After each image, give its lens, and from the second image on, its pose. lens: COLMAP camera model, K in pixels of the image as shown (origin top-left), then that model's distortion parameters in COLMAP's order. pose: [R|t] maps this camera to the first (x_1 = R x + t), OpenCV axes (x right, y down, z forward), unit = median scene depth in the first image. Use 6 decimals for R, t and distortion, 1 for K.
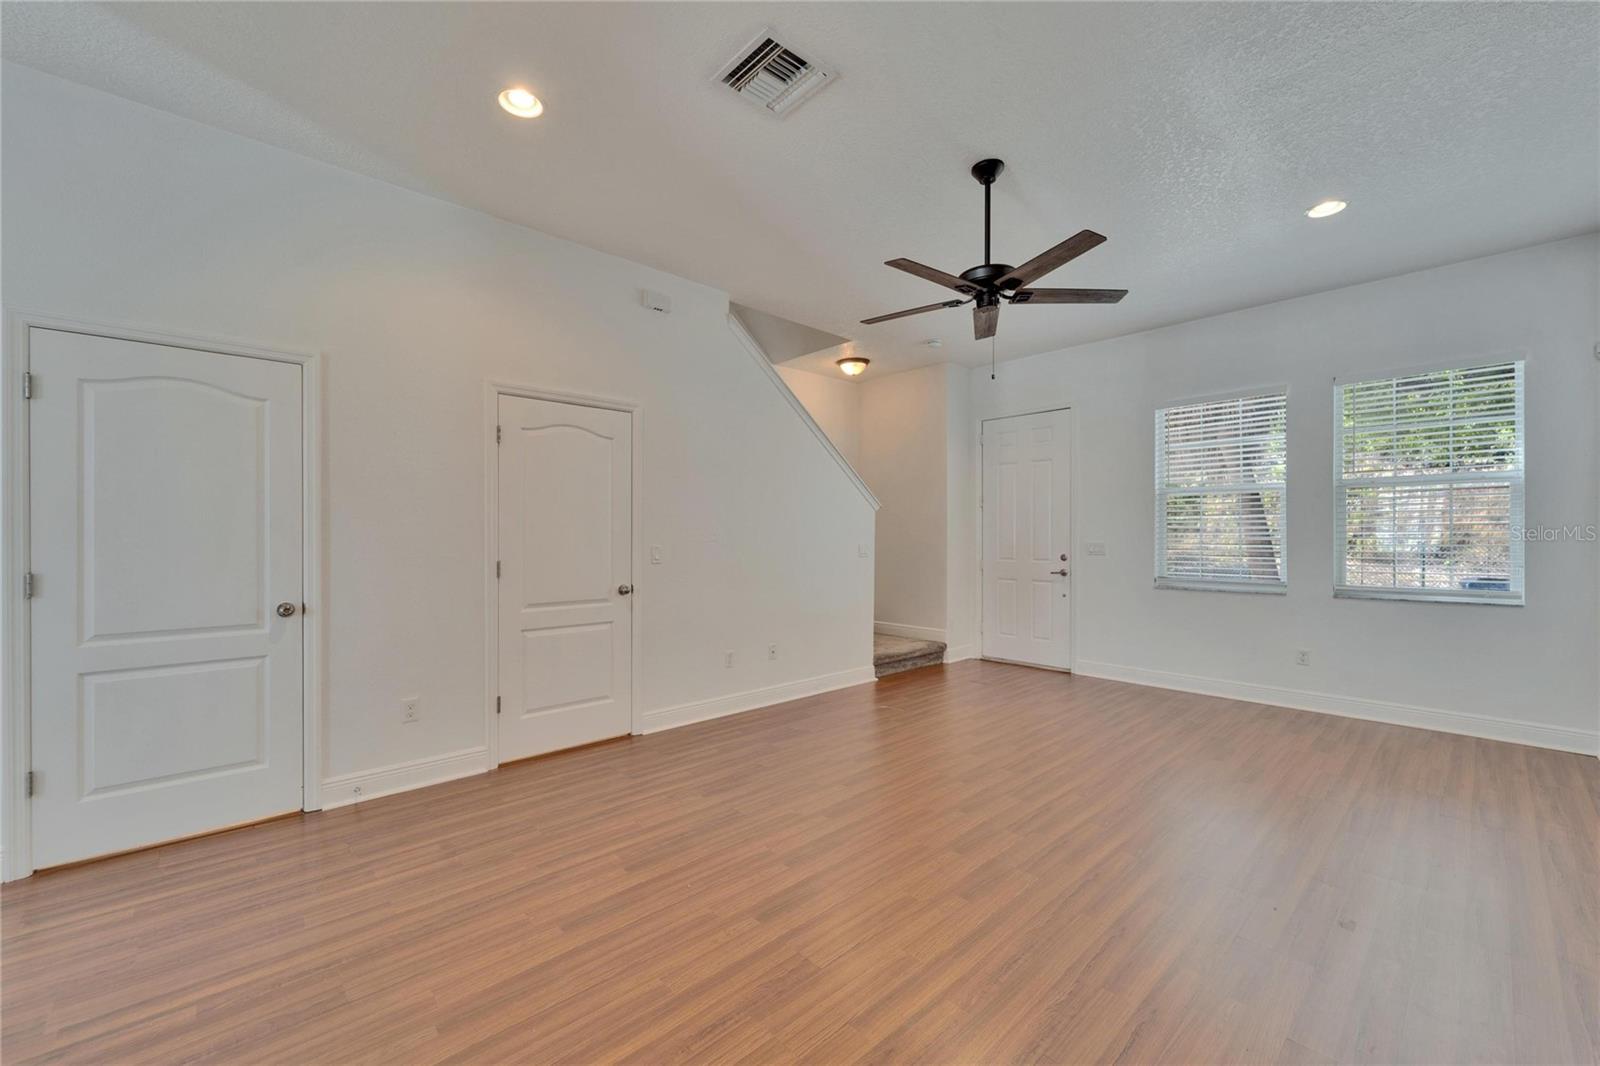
lens RADIAL K [[648.8, 0, 792.6], [0, 648.8, 540.0], [0, 0, 1]] dist [0.000824, -0.000005]
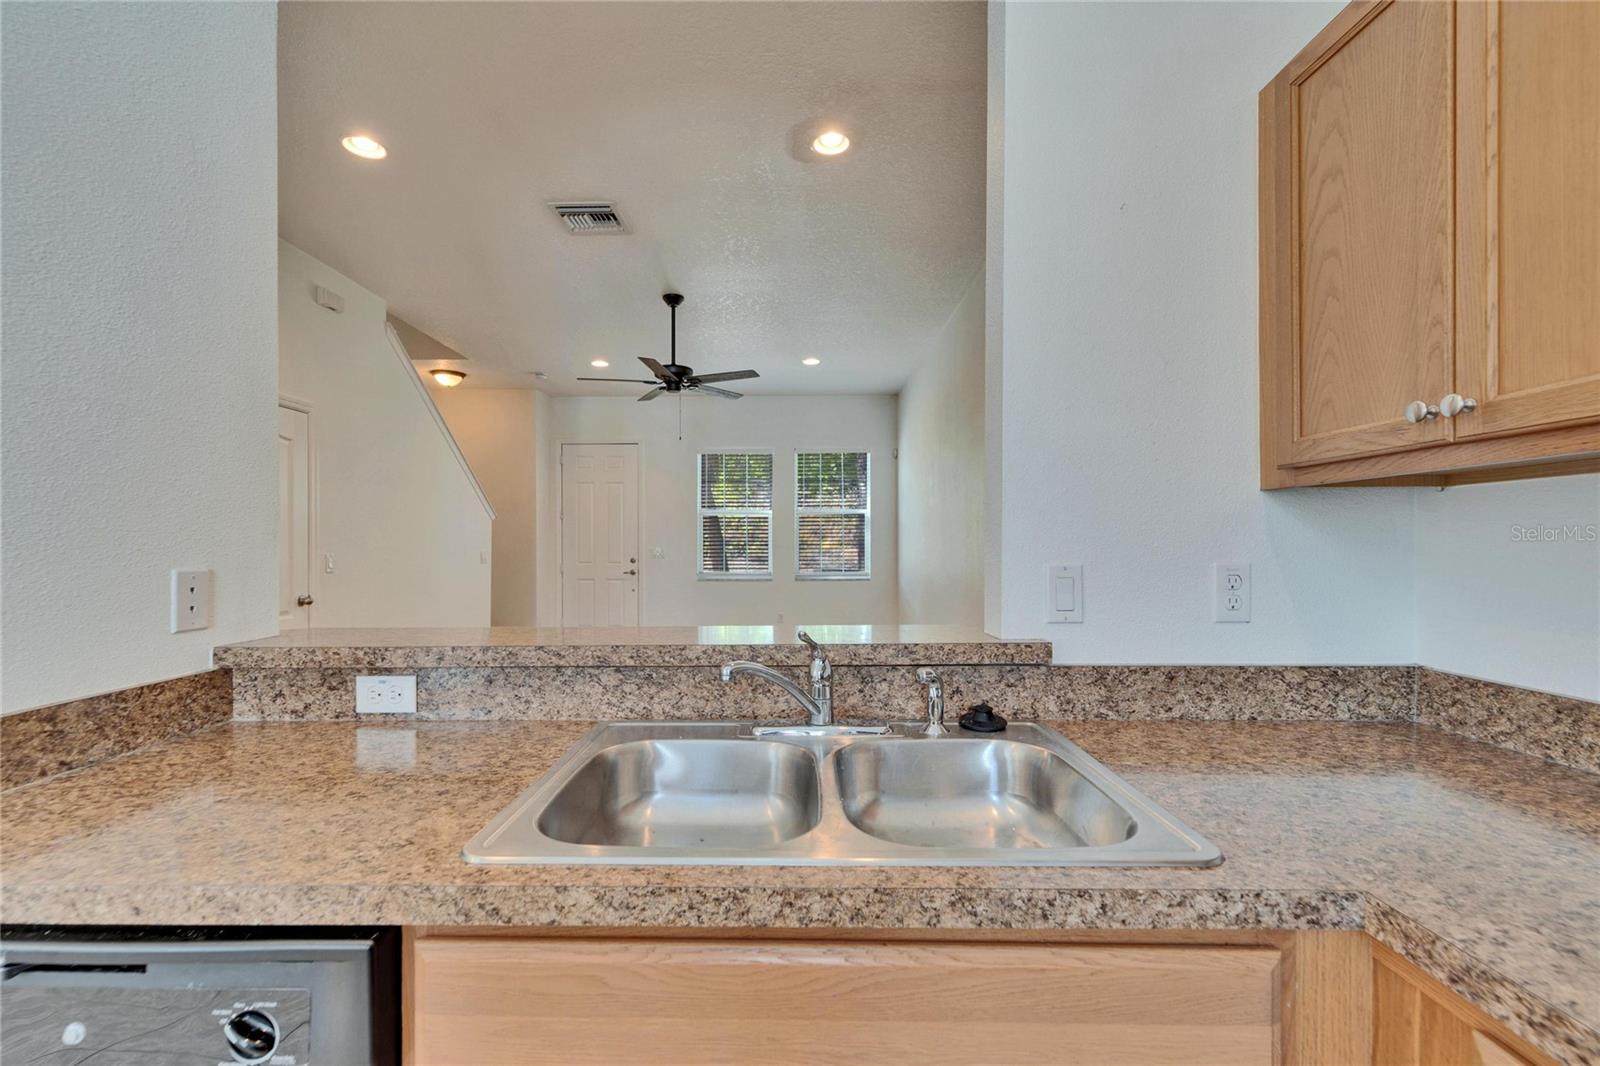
lens RADIAL K [[662.7, 0, 792.5], [0, 662.7, 545.4], [0, 0, 1]] dist [0.001210, -0.000022]
pose [[0.684056, -0.001090, 0.729429, -0.547111], [0.001791, 0.999998, -0.000185, -0.002766], [-0.729428, 0.001433, 0.684057, -0.212293]]
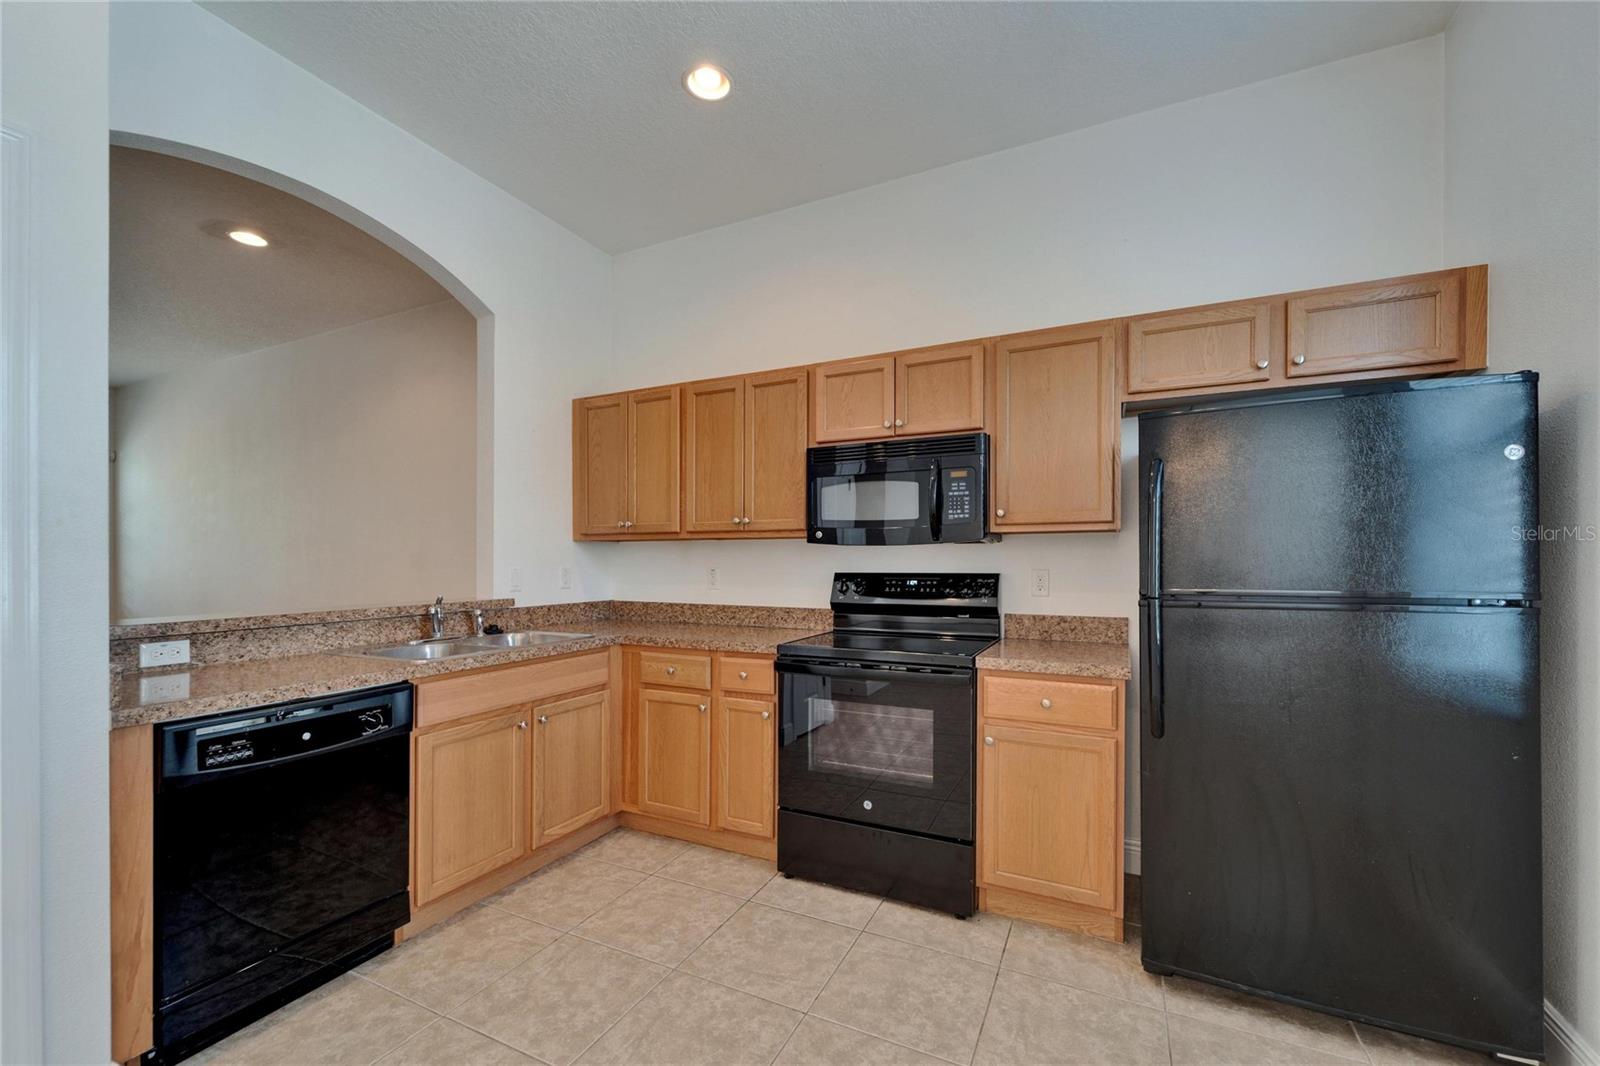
lens RADIAL K [[651.6, 0, 796.4], [0, 651.6, 564.0], [0, 0, 1]] dist [0.002294, 0.000150]
pose [[-0.365359, -0.002860, 0.930862, -1.167731], [0.002489, 0.999989, 0.004050, -0.000173], [-0.930863, 0.003797, -0.365348, -0.104072]]
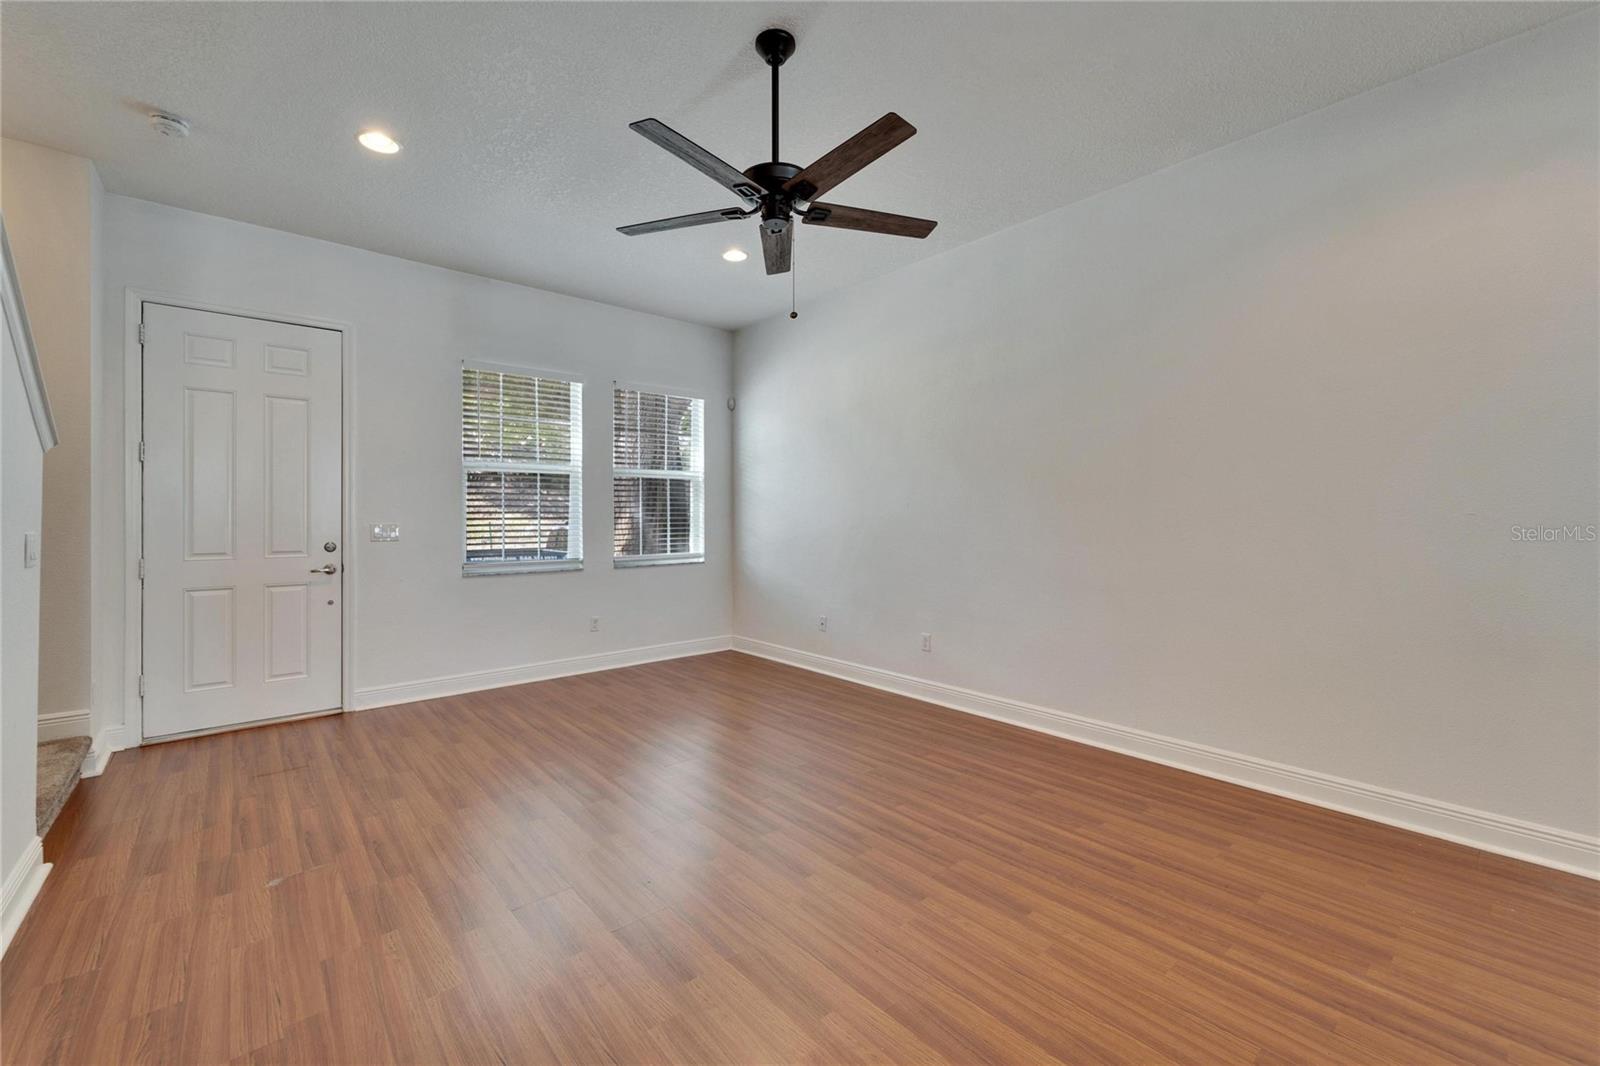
lens RADIAL K [[649.3, 0, 790.9], [0, 649.3, 514.2], [0, 0, 1]] dist [-0.000213, -0.000194]
pose [[0.036346, 0.002818, 0.999335, -0.426834], [0.005398, 0.999981, -0.003016, -0.005668], [-0.999325, 0.005504, 0.036330, 0.831873]]
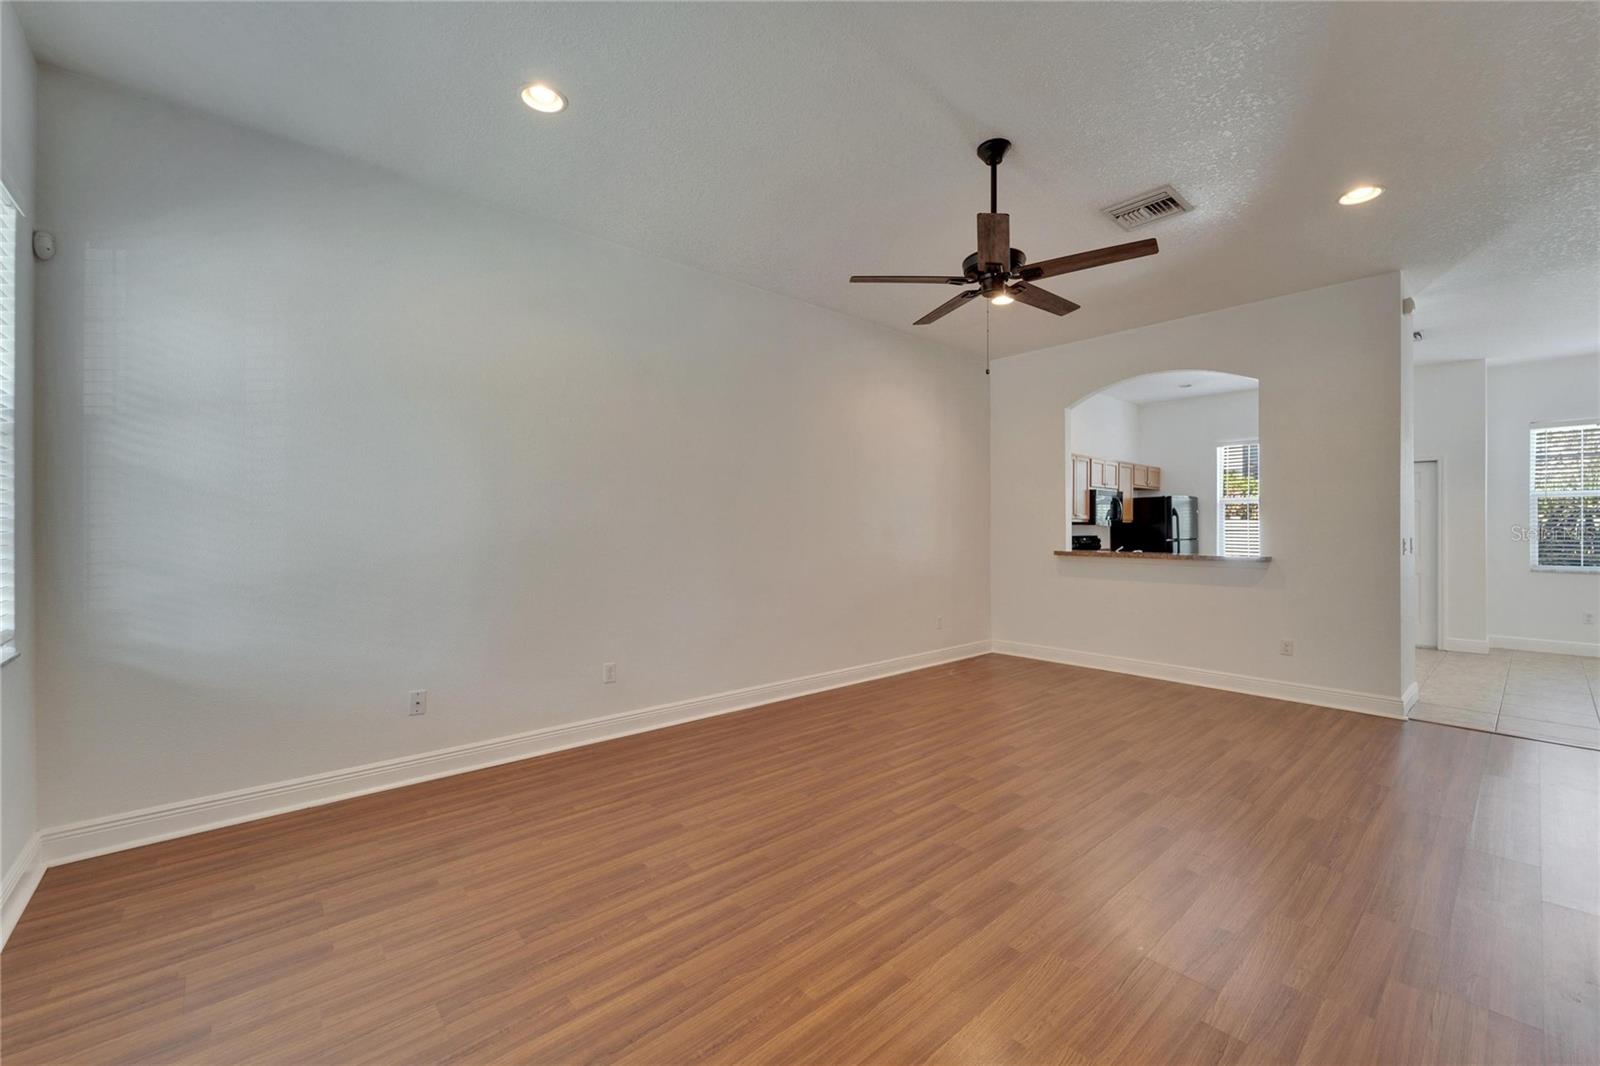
lens RADIAL K [[627.2, 0, 790.5], [0, 627.2, 529.1], [0, 0, 1]] dist [-0.012762, 0.000416]
pose [[-0.998851, 0.000804, 0.047922, 0.489790], [0.000875, 0.999999, 0.001459, -0.011278], [-0.047921, 0.001499, -0.998850, 1.704170]]
